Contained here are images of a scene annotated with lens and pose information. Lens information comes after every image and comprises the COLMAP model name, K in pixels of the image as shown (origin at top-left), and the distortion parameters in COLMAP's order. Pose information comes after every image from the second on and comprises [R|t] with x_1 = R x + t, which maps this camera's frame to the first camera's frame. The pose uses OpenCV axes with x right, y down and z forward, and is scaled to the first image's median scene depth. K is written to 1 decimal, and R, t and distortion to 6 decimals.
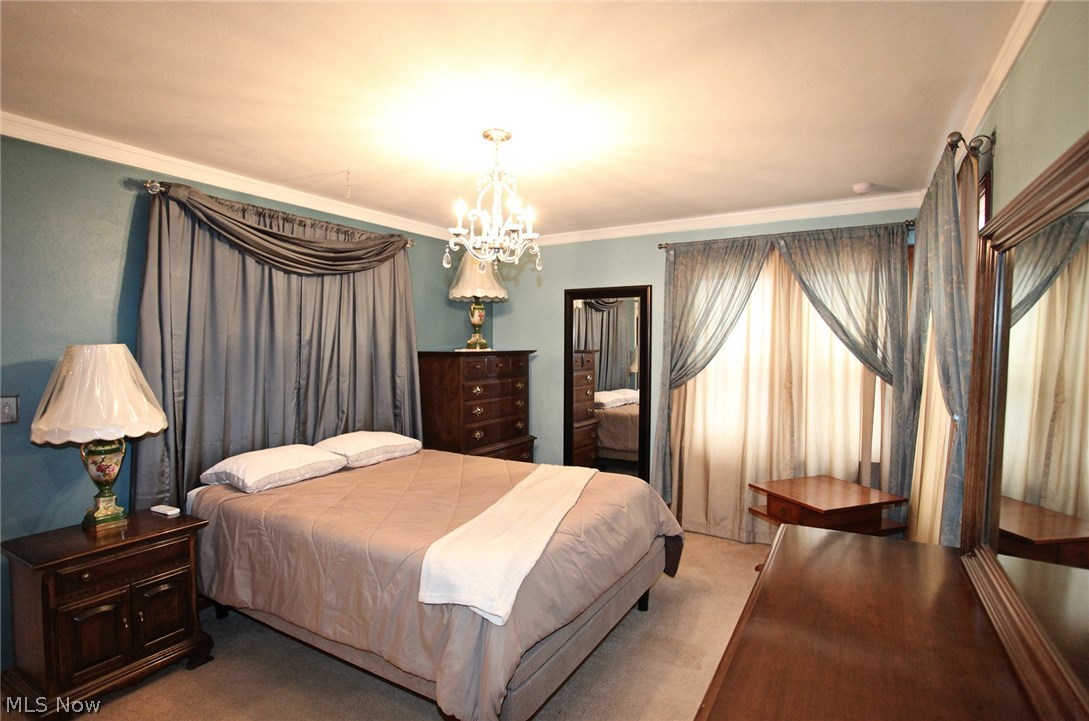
lens RADIAL K [[530.7, 0, 544.5], [0, 530.7, 360.5], [0, 0, 1]] dist [-0.066650, 0.000187]
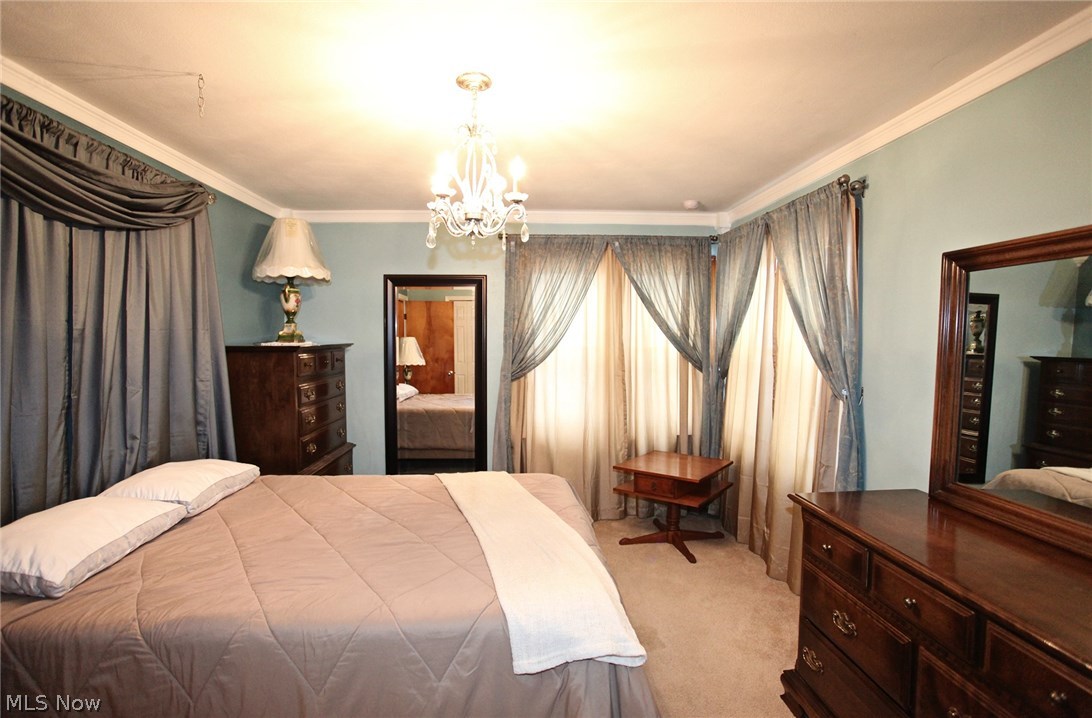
lens RADIAL K [[525.9, 0, 546.0], [0, 525.9, 359.0], [0, 0, 1]] dist [-0.091308, 0.031538]
pose [[0.826610, -0.022816, 0.562312, -0.291158], [0.016929, 0.999734, 0.015679, -0.003014], [-0.562520, -0.003441, 0.826776, 0.172591]]
